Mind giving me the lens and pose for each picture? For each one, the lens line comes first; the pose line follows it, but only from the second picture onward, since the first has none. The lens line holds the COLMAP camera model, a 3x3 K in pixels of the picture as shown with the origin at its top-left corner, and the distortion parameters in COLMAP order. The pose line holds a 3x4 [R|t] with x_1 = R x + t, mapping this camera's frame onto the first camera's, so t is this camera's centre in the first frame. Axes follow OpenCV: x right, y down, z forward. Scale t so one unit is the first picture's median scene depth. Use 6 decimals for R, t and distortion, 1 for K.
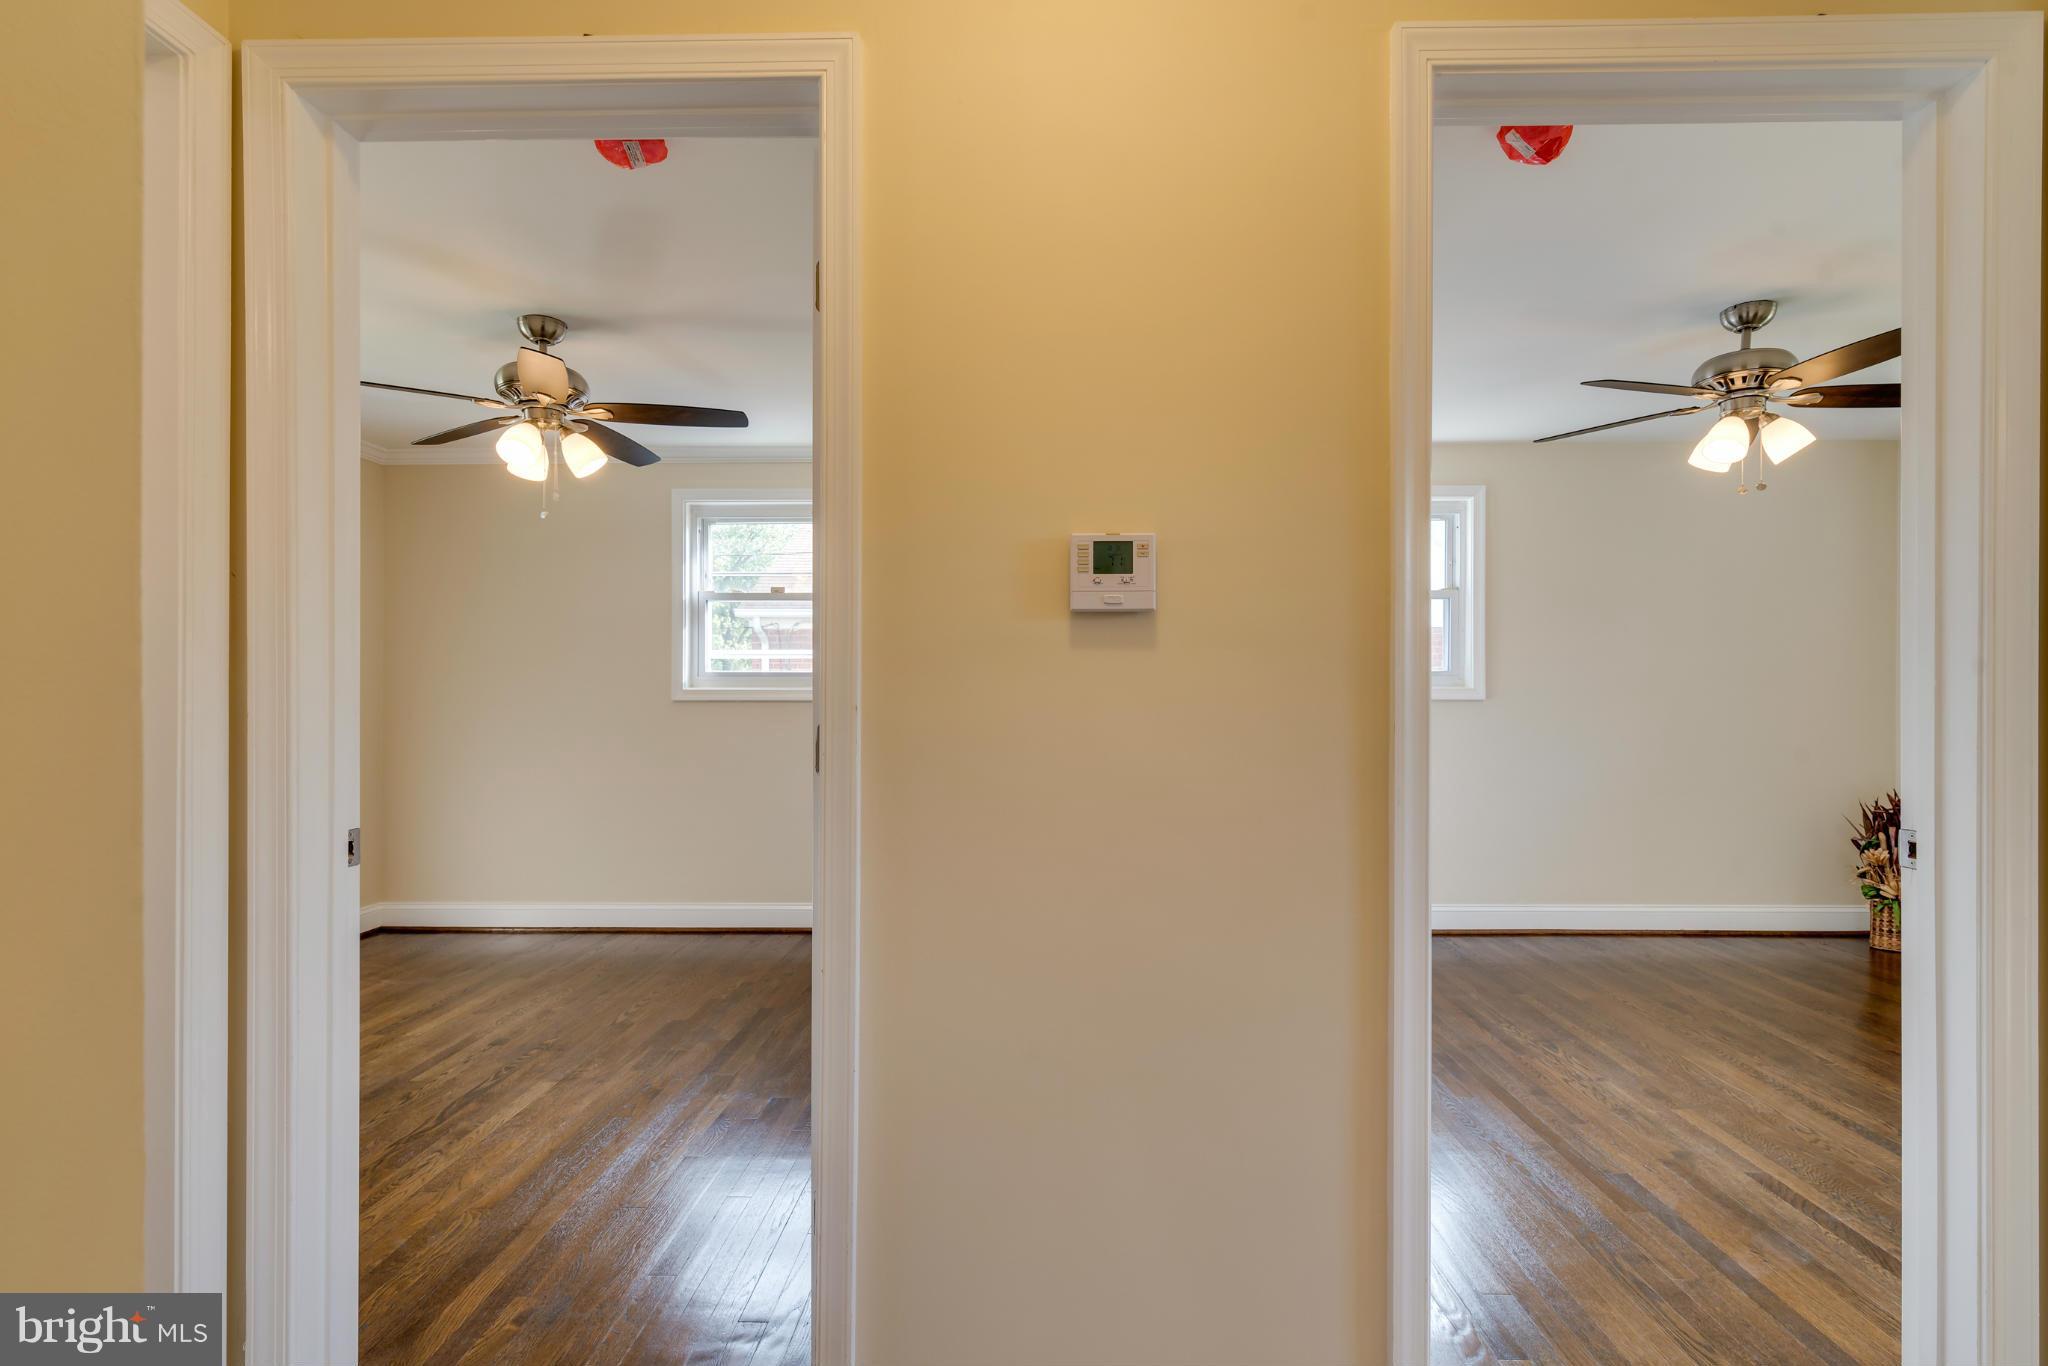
lens RADIAL K [[961.9, 0, 1014.1], [0, 961.9, 696.4], [0, 0, 1]] dist [0.004773, -0.002695]
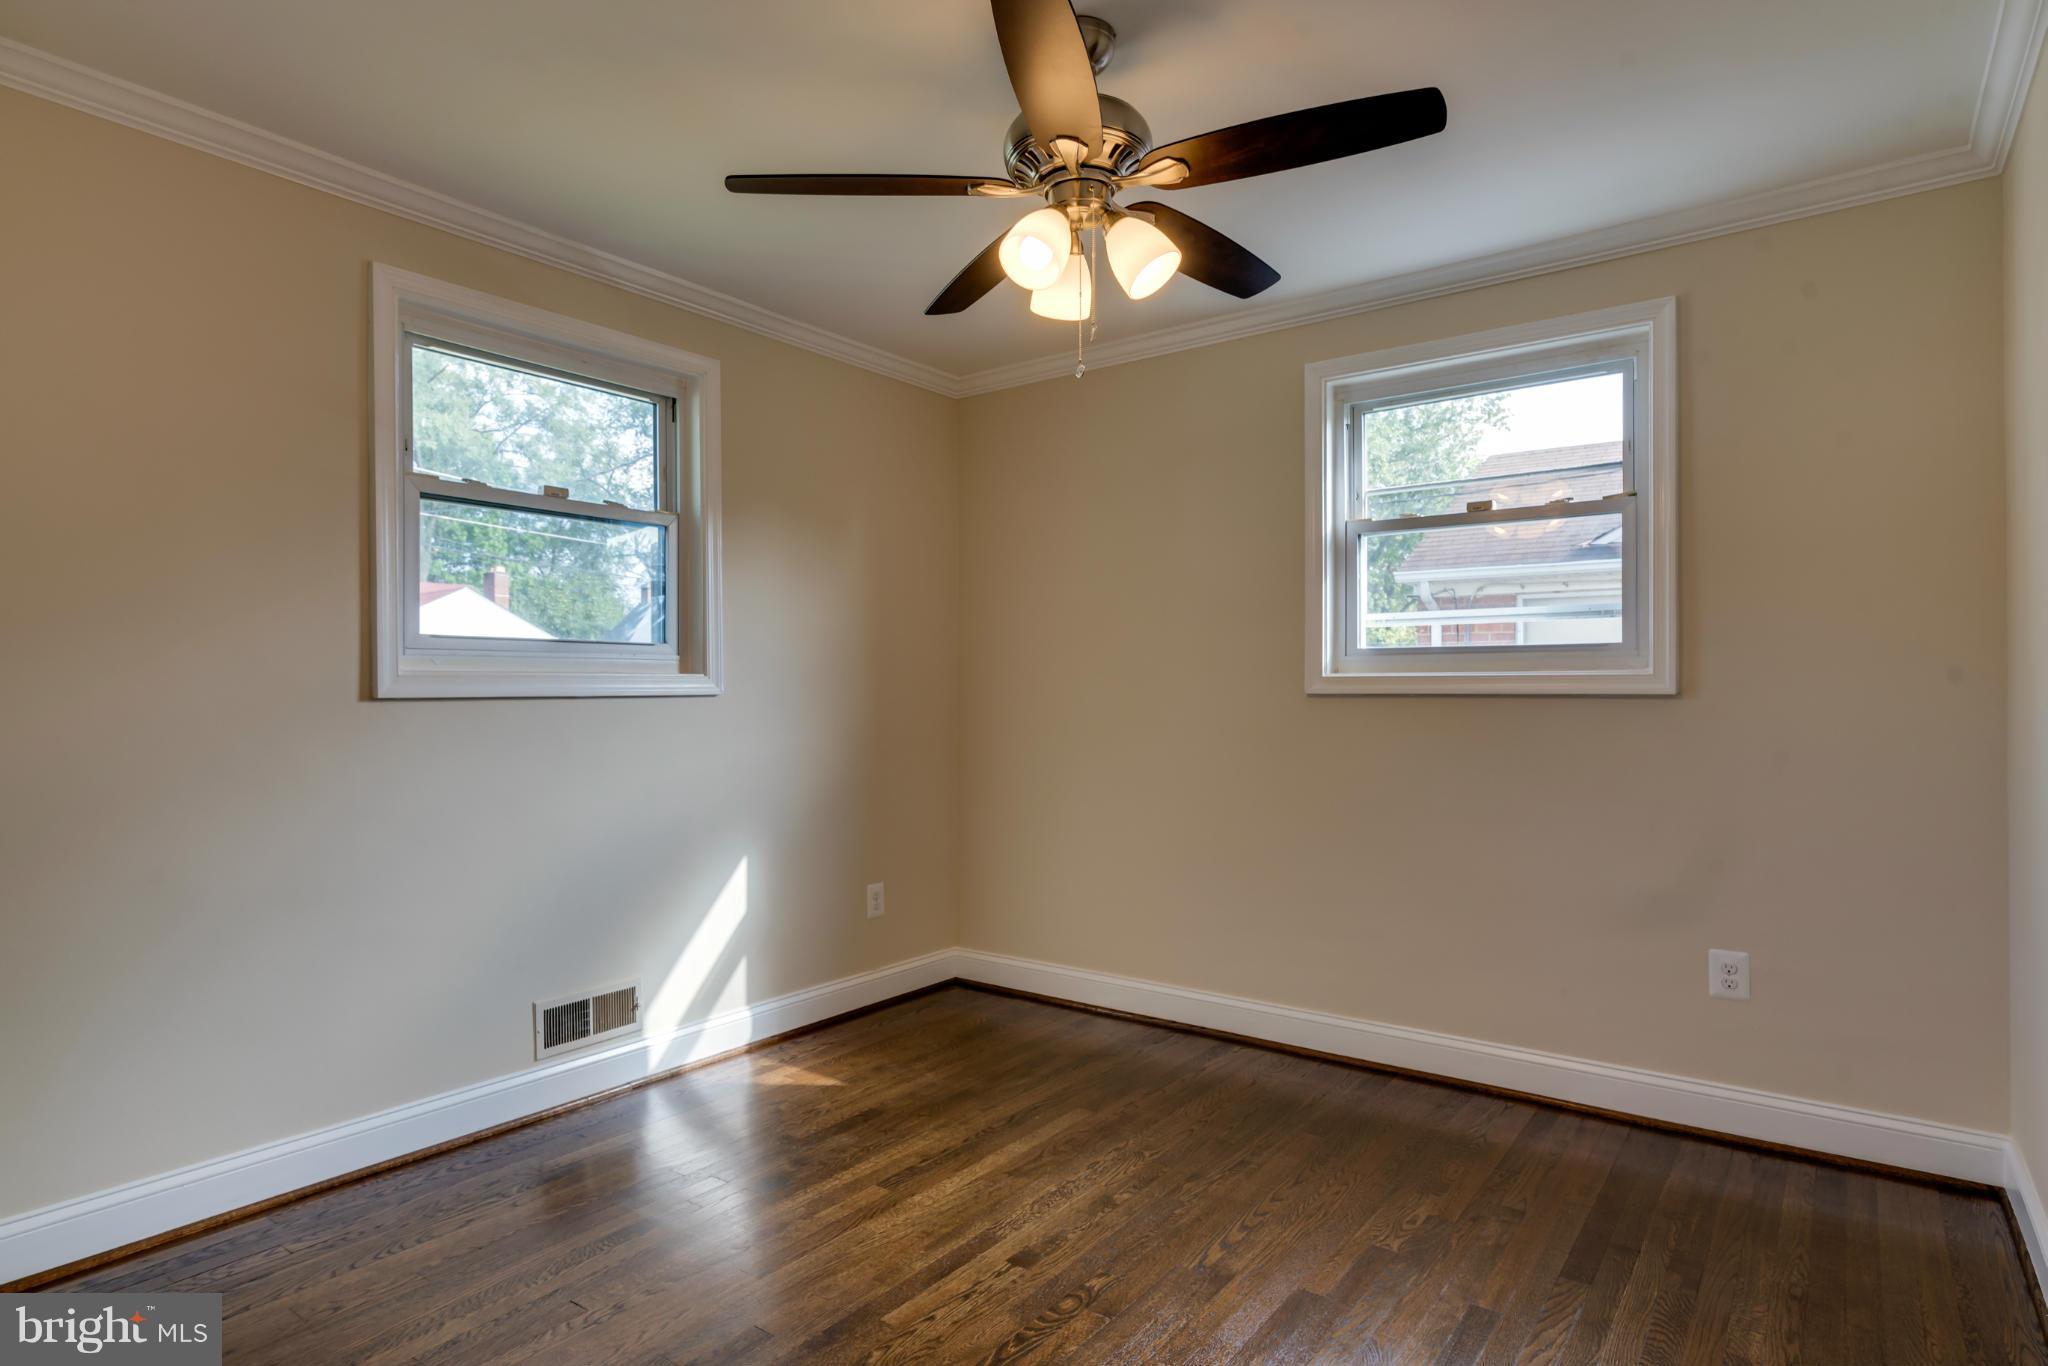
lens RADIAL K [[1147.9, 0, 1020.2], [0, 1147.9, 688.5], [0, 0, 1]] dist [0.005343, -0.004745]
pose [[0.828646, -0.003627, -0.559762, -0.111869], [0.003081, 0.999993, -0.001918, 0.001608], [0.559765, -0.000135, 0.828651, 0.341455]]
